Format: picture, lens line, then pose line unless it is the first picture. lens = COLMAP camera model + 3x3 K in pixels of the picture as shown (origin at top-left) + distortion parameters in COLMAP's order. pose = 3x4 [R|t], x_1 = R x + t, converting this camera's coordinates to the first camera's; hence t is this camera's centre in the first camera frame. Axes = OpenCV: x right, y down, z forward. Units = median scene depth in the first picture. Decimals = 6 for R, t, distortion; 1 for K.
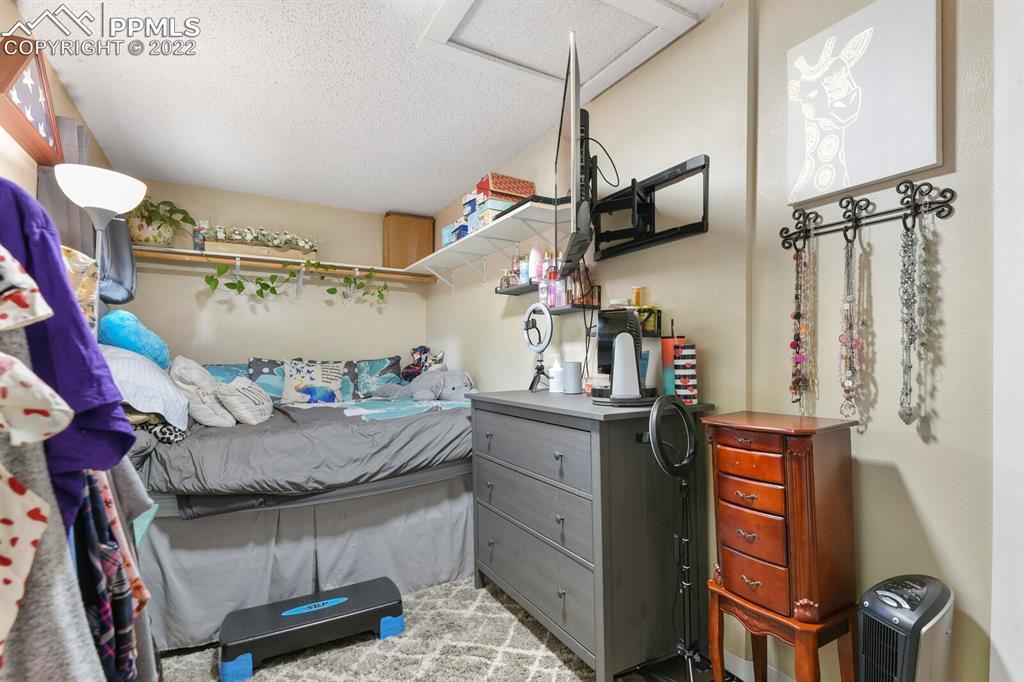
lens RADIAL K [[502.1, 0, 514.3], [0, 502.1, 350.3], [0, 0, 1]] dist [0.029507, -0.012939]
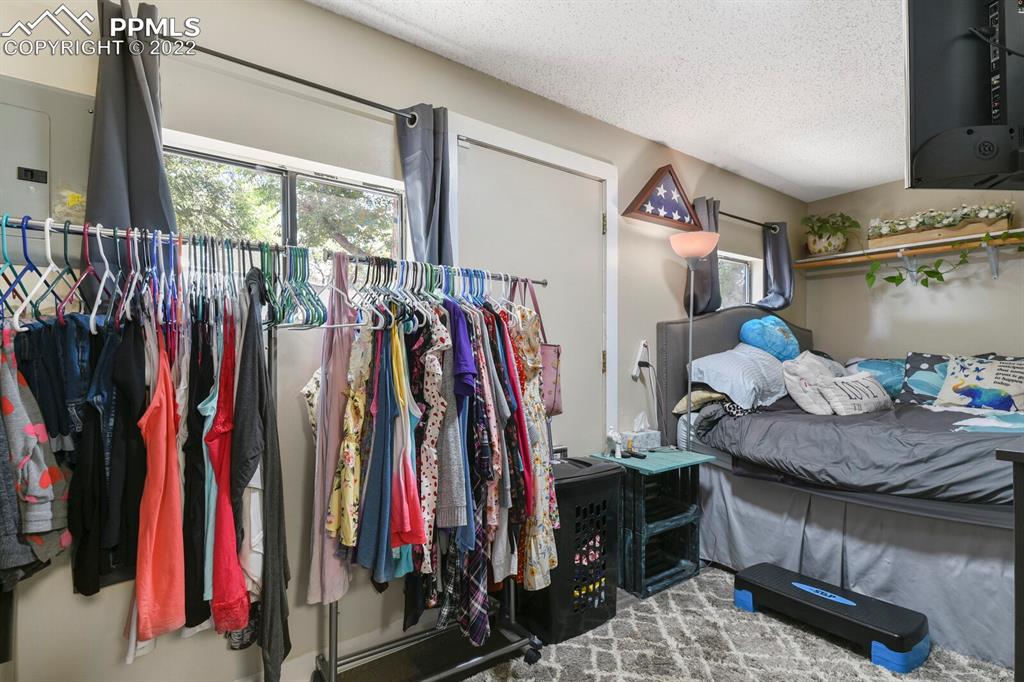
lens RADIAL K [[502.1, 0, 514.3], [0, 502.1, 344.1], [0, 0, 1]] dist [0.029507, -0.012939]
pose [[0.129654, -0.011305, -0.991495, 0.510470], [0.016888, 0.999815, -0.009191, -0.007455], [0.991415, -0.015552, 0.129821, 0.220188]]
